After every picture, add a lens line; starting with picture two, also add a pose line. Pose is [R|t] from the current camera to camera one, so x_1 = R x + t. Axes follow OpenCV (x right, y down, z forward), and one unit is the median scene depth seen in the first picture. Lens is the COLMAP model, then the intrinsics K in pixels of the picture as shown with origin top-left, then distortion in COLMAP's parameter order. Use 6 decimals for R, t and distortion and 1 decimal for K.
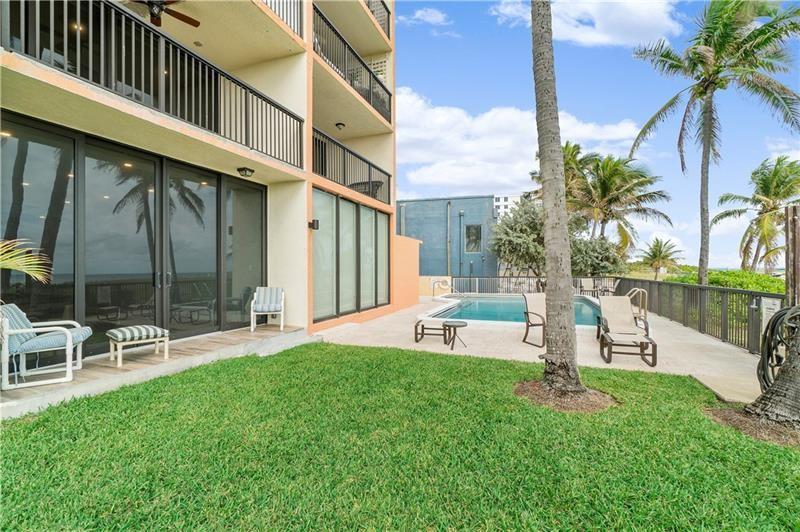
lens RADIAL K [[349.4, 0, 400.7], [0, 349.4, 267.1], [0, 0, 1]] dist [0.000143, 0.000979]
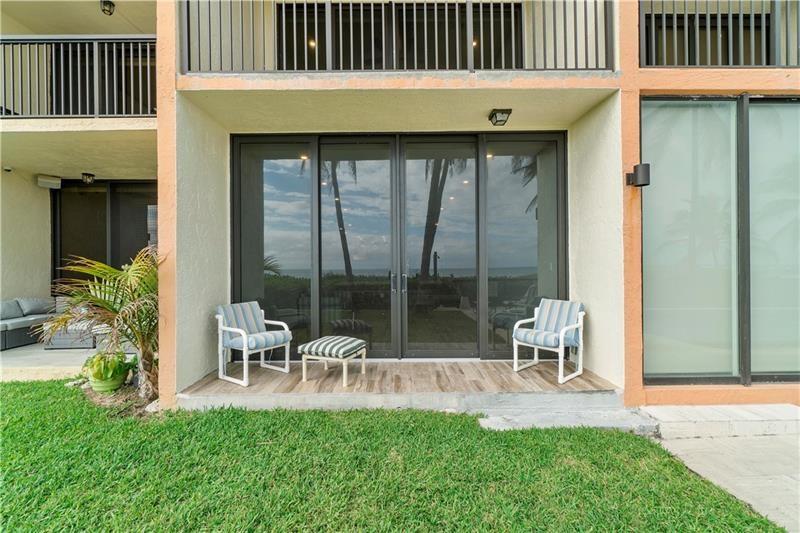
lens RADIAL K [[349.4, 0, 400.2], [0, 349.4, 262.8], [0, 0, 1]] dist [0.000143, 0.000979]
pose [[0.382466, -0.002459, -0.923966, 0.065985], [0.009673, 0.999952, 0.001343, -0.009480], [0.923919, -0.009451, 0.382472, 0.539190]]
